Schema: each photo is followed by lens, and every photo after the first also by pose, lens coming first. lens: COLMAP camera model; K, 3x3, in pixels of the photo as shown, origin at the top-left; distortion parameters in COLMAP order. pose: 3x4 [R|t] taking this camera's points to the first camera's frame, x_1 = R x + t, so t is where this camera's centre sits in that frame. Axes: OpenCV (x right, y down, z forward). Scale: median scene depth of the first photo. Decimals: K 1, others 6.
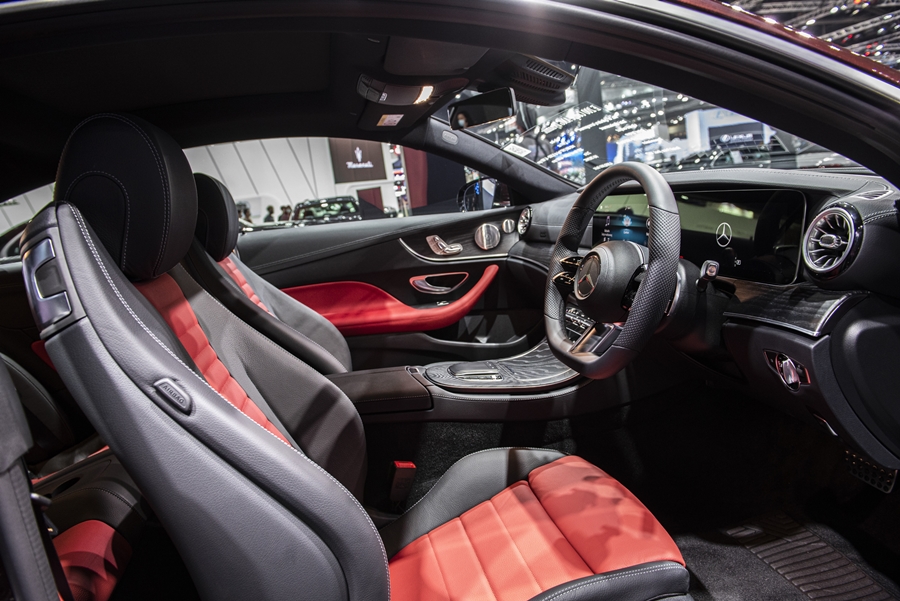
lens RADIAL K [[613.5, 0, 450.0], [0, 613.5, 300.5], [0, 0, 1]] dist [0.001814, 0.004121]
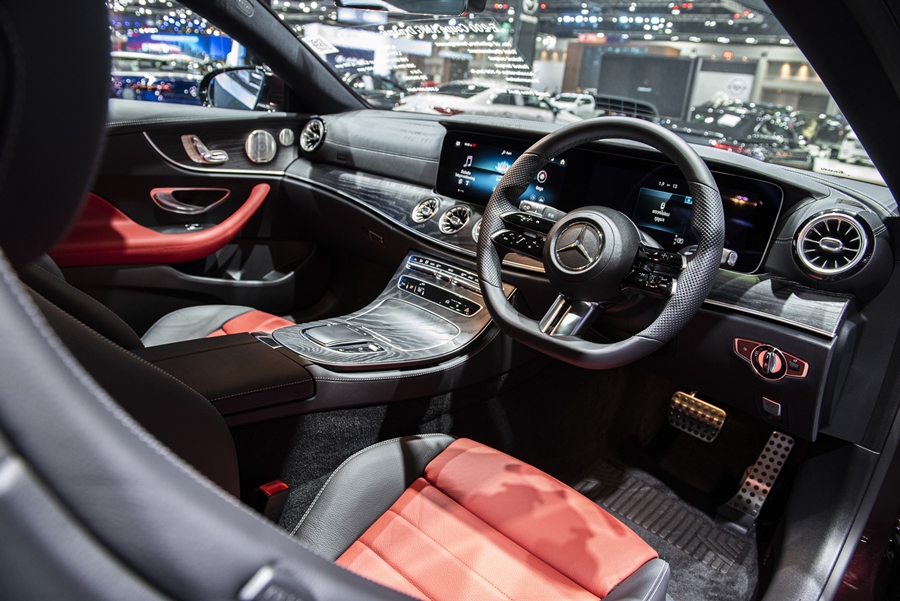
lens RADIAL K [[613.5, 0, 450.0], [0, 613.5, 300.5], [0, 0, 1]] dist [0.001814, 0.004121]
pose [[0.819806, 0.008351, 0.572580, -0.191907], [-0.090646, 0.989179, 0.115358, -0.022609], [-0.565421, -0.146473, 0.811692, 0.198156]]
